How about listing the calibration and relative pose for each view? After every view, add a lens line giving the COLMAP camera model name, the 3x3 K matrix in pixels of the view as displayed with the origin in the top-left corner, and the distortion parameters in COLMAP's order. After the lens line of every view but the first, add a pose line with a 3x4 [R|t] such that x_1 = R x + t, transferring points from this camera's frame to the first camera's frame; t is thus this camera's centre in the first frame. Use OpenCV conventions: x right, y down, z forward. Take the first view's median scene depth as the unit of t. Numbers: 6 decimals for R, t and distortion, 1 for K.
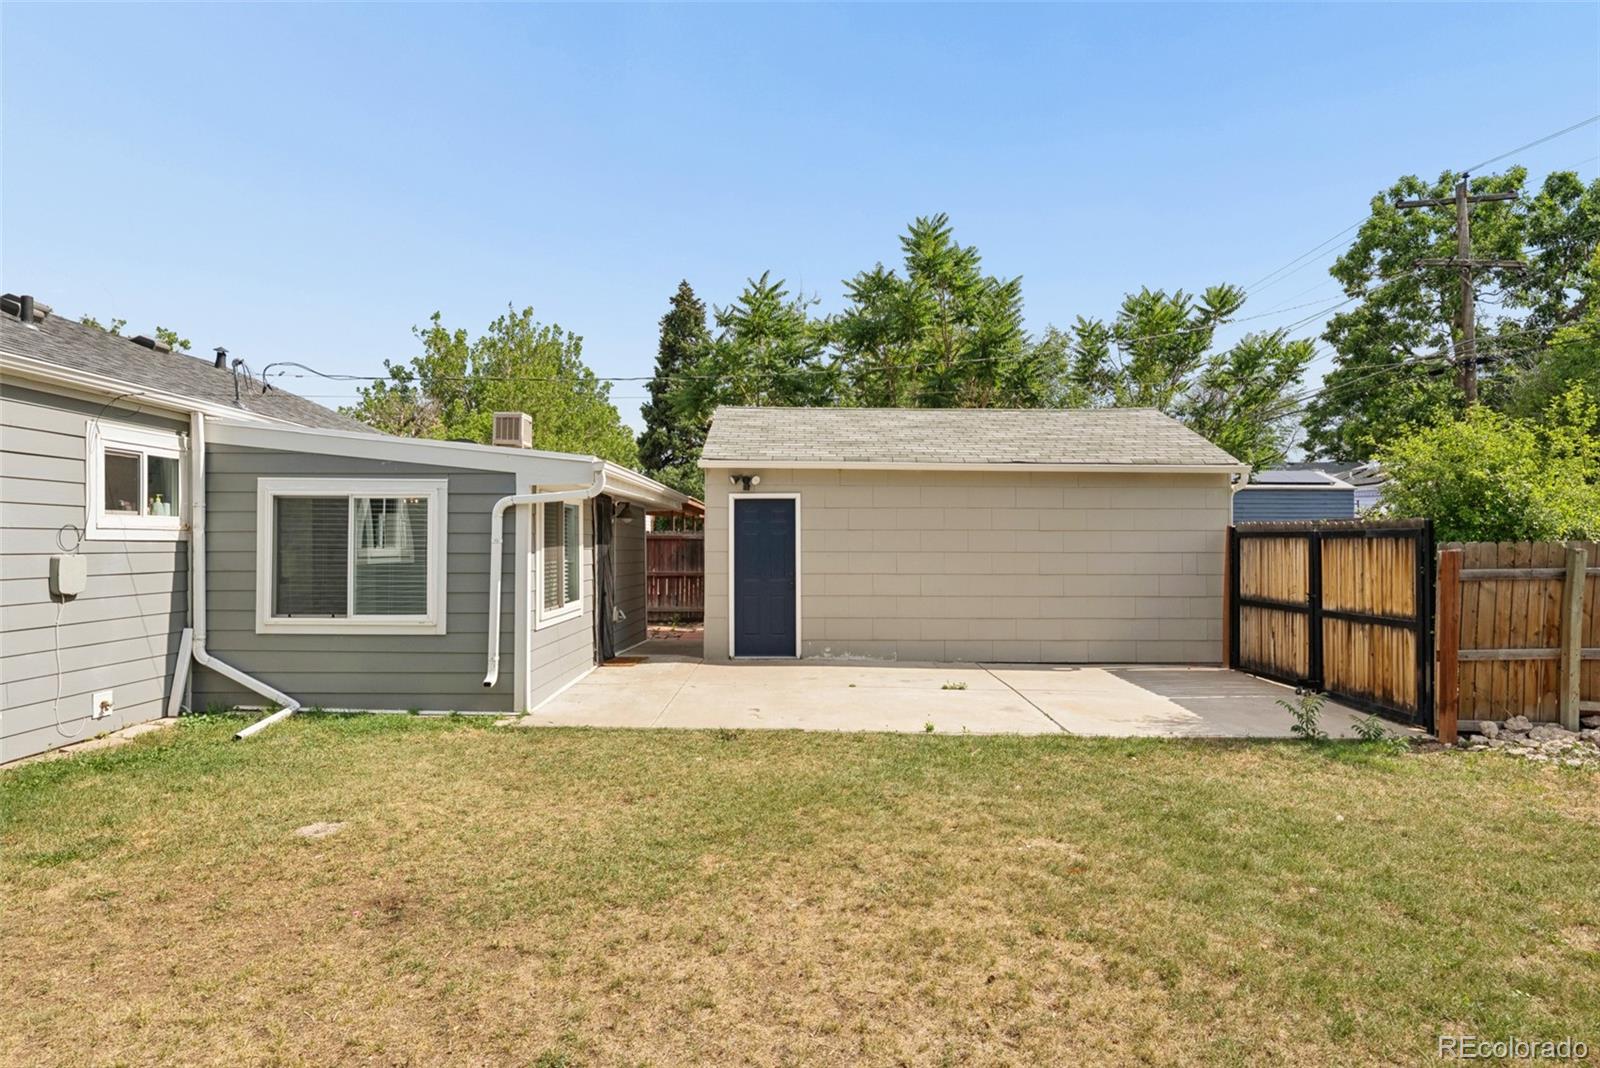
lens RADIAL K [[864.9, 0, 800.0], [0, 864.9, 534.0], [0, 0, 1]] dist [0.003355, 0.000918]
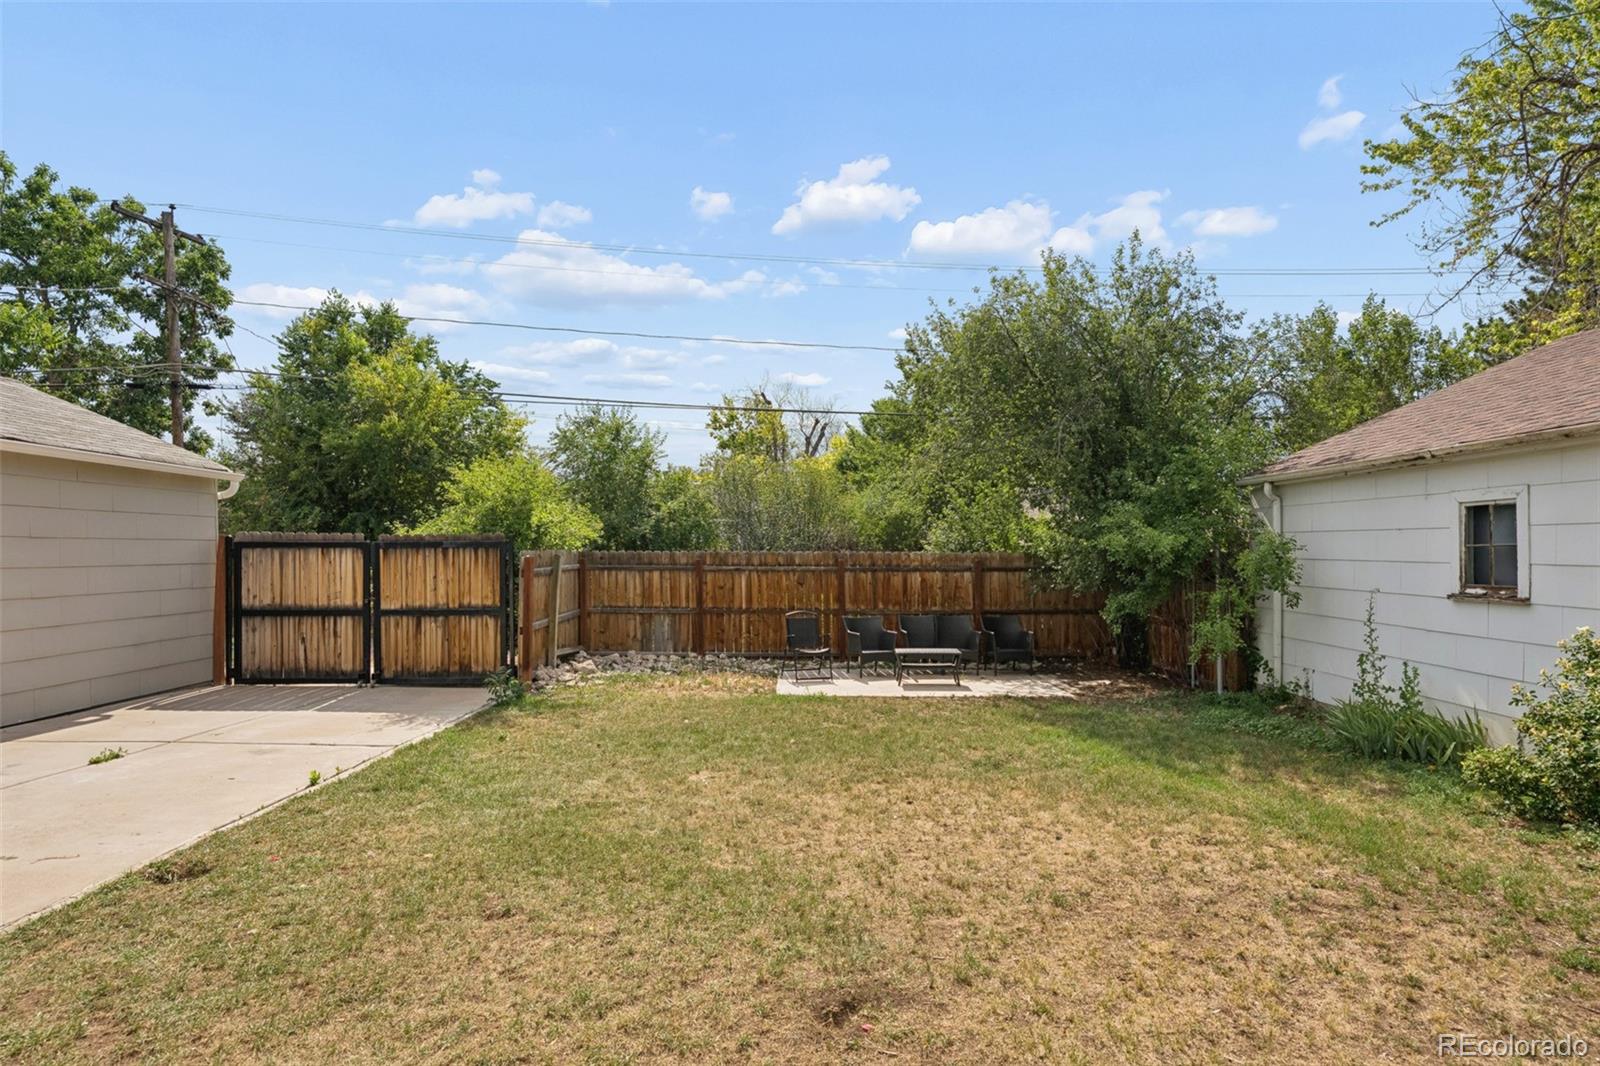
lens RADIAL K [[836.2, 0, 804.1], [0, 836.2, 552.4], [0, 0, 1]] dist [0.022832, -0.000146]
pose [[0.010804, -0.002741, 0.999938, -0.603911], [-0.002490, 0.999993, 0.002769, 0.007457], [-0.999939, -0.002519, 0.010797, 0.502511]]
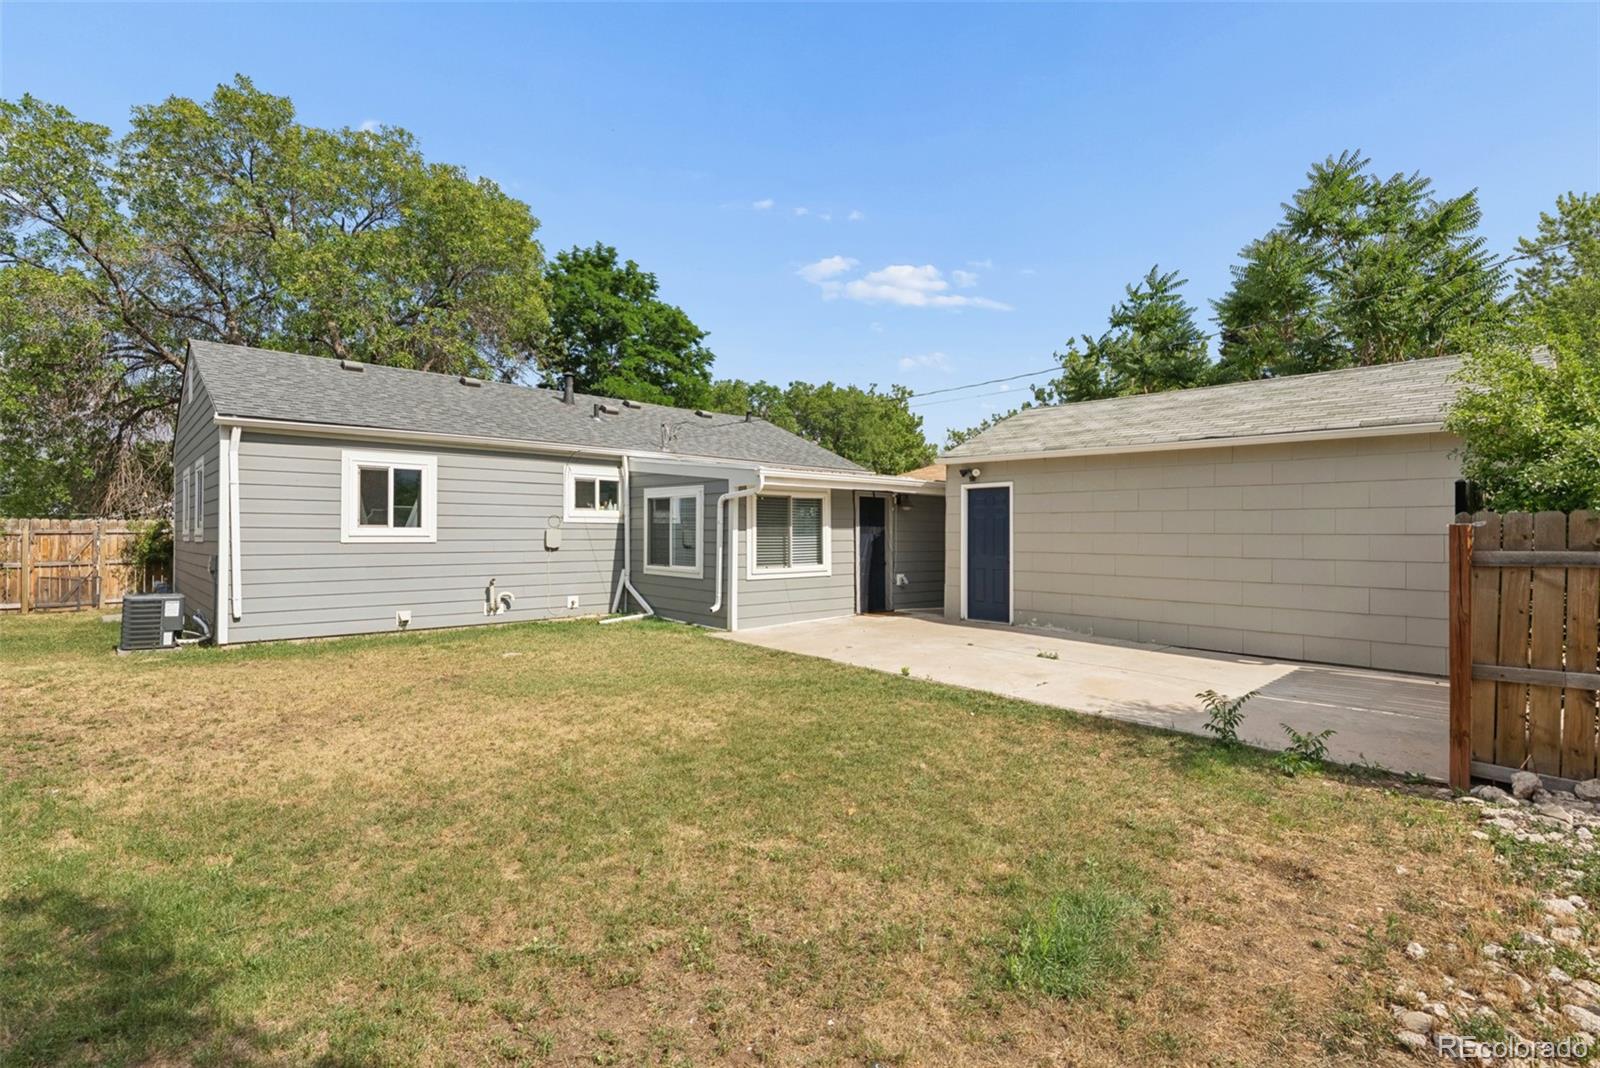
lens RADIAL K [[763.6, 0, 809.3], [0, 763.6, 531.3], [0, 0, 1]] dist [0.012819, -0.000350]
pose [[0.675049, 0.000795, -0.737773, 0.806967], [0.003595, 0.999984, 0.004368, 0.019403], [0.737764, -0.005601, 0.675035, 0.163271]]
